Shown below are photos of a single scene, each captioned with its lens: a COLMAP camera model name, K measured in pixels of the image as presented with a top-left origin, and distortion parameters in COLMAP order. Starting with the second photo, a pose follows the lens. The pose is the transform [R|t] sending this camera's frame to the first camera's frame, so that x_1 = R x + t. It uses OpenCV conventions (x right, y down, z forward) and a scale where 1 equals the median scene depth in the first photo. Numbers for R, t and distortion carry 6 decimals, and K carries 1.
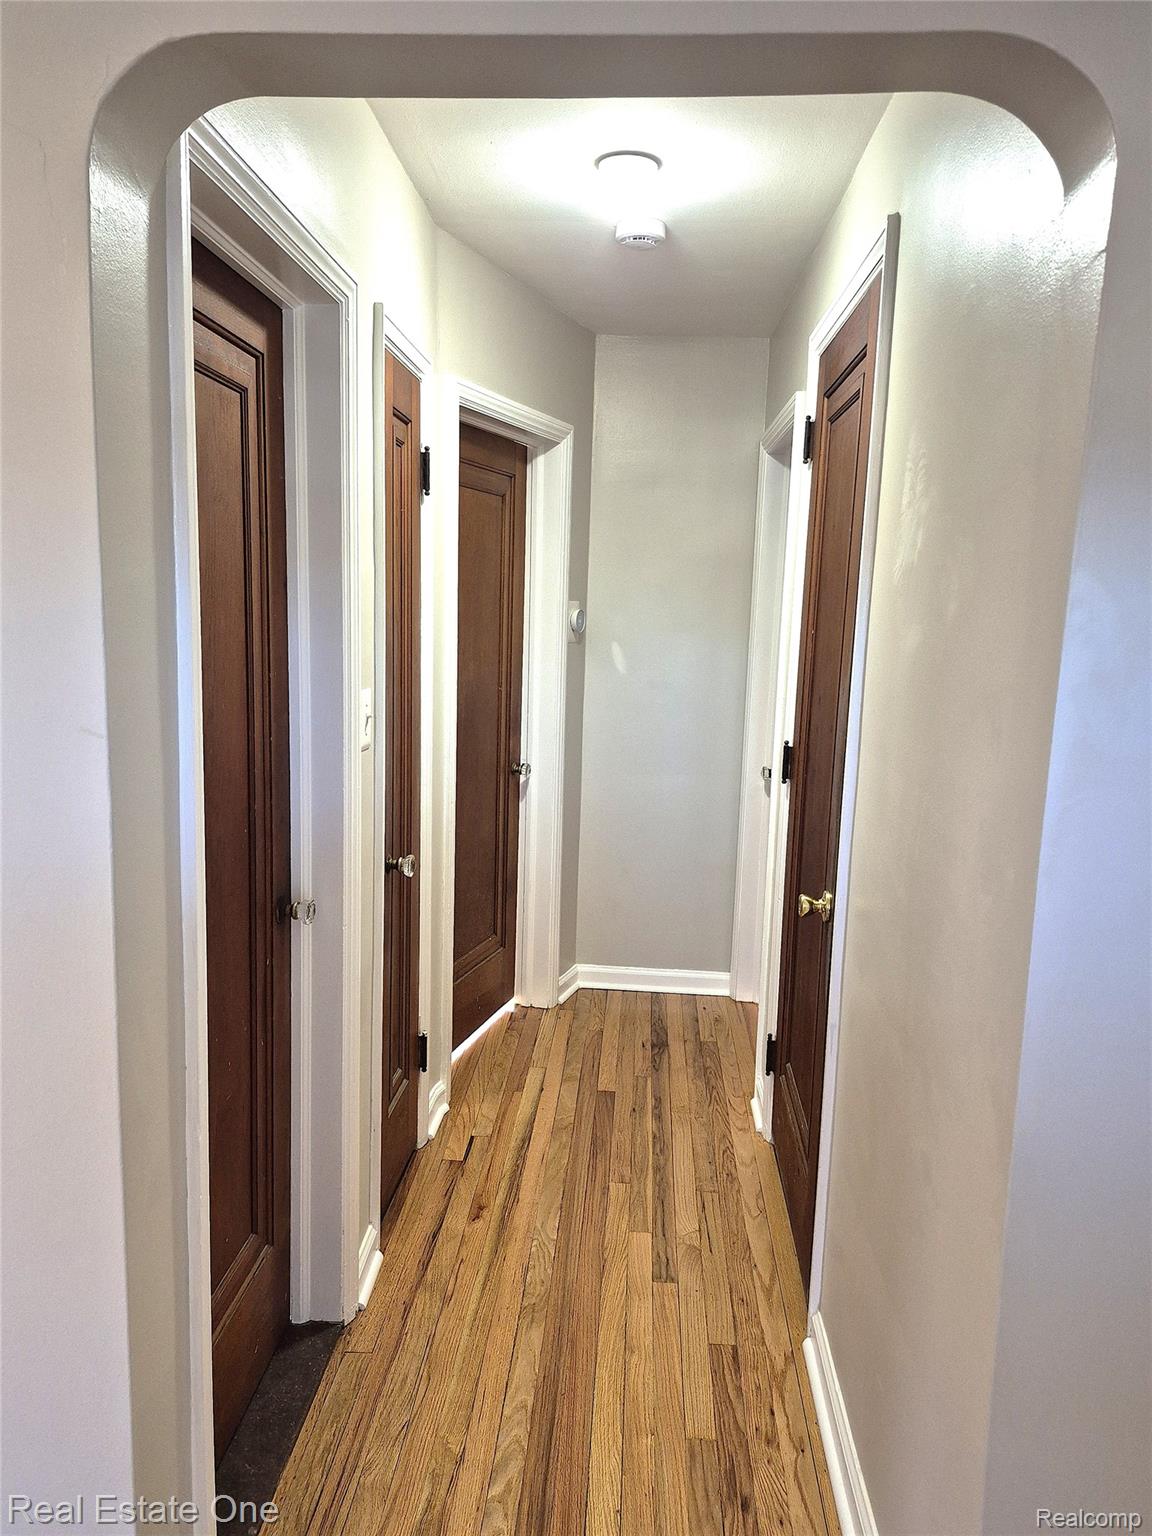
lens RADIAL K [[1058.0, 0, 576.0], [0, 1058.0, 768.0], [0, 0, 1]] dist [0.046703, -0.078551]
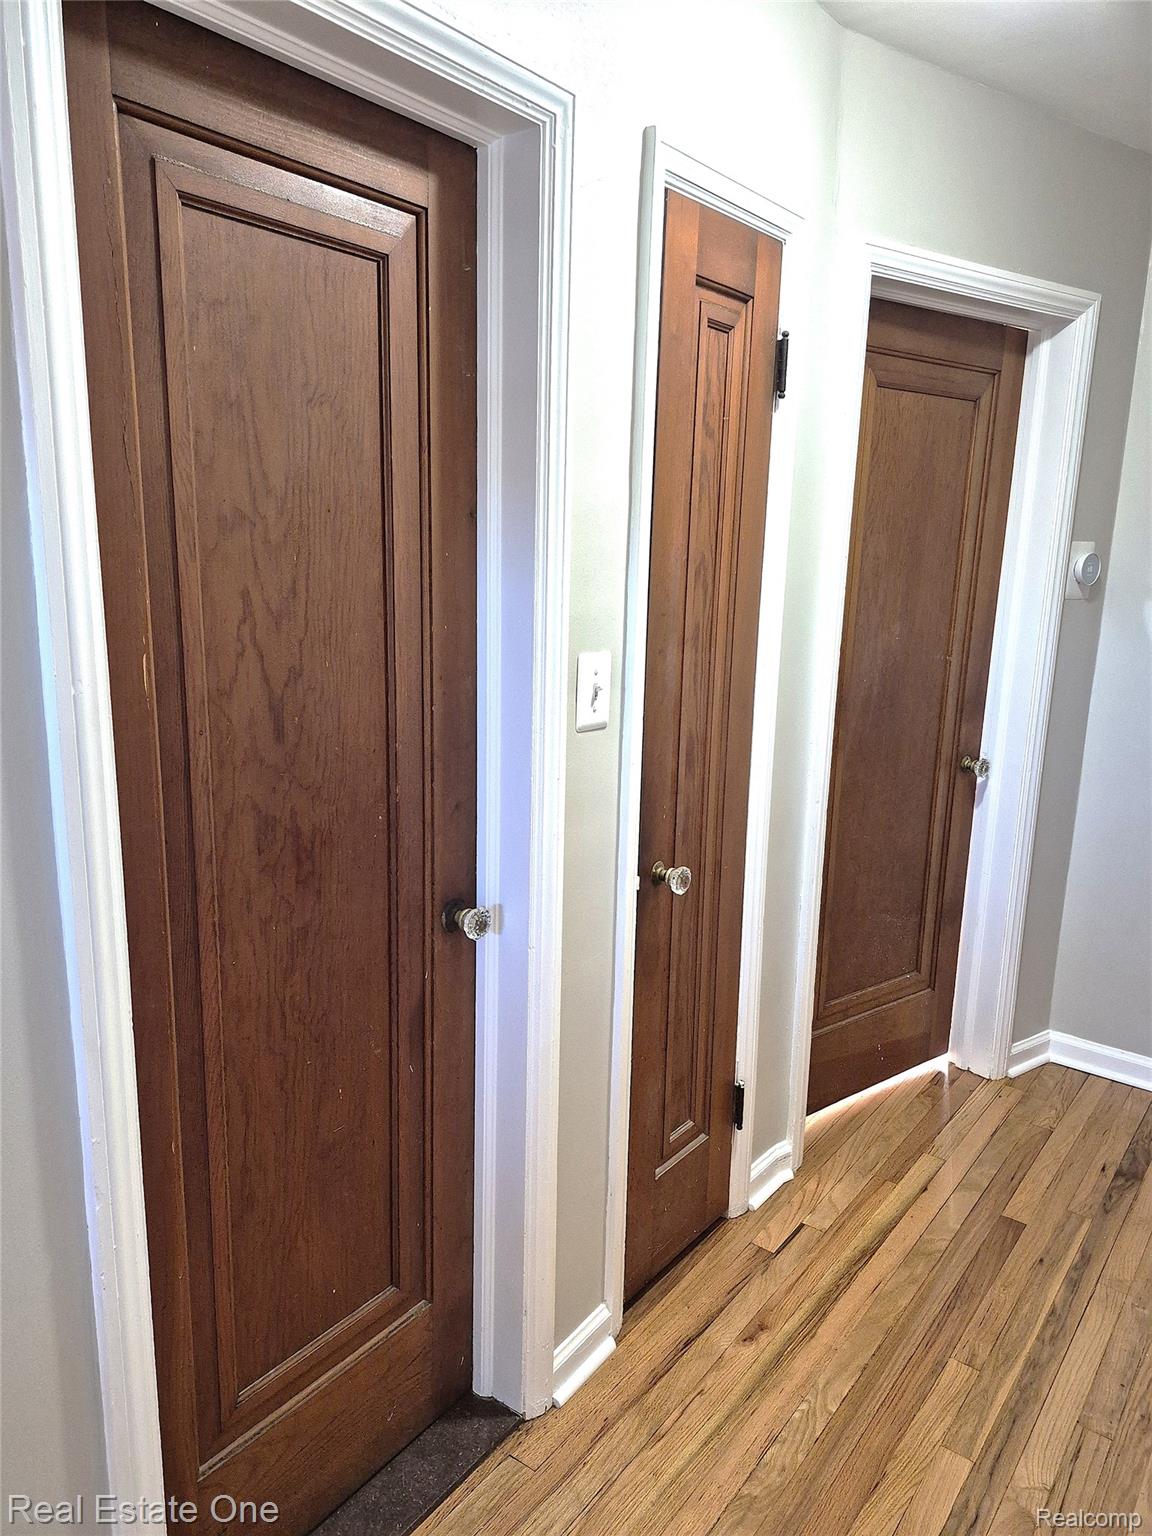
lens RADIAL K [[1103.7, 0, 576.0], [0, 1103.7, 768.0], [0, 0, 1]] dist [0.023371, -0.005752]
pose [[0.842686, 0.116163, -0.525724, 0.161212], [-0.094757, 0.993205, 0.067570, -0.030898], [0.530001, -0.007124, 0.847967, 0.225077]]
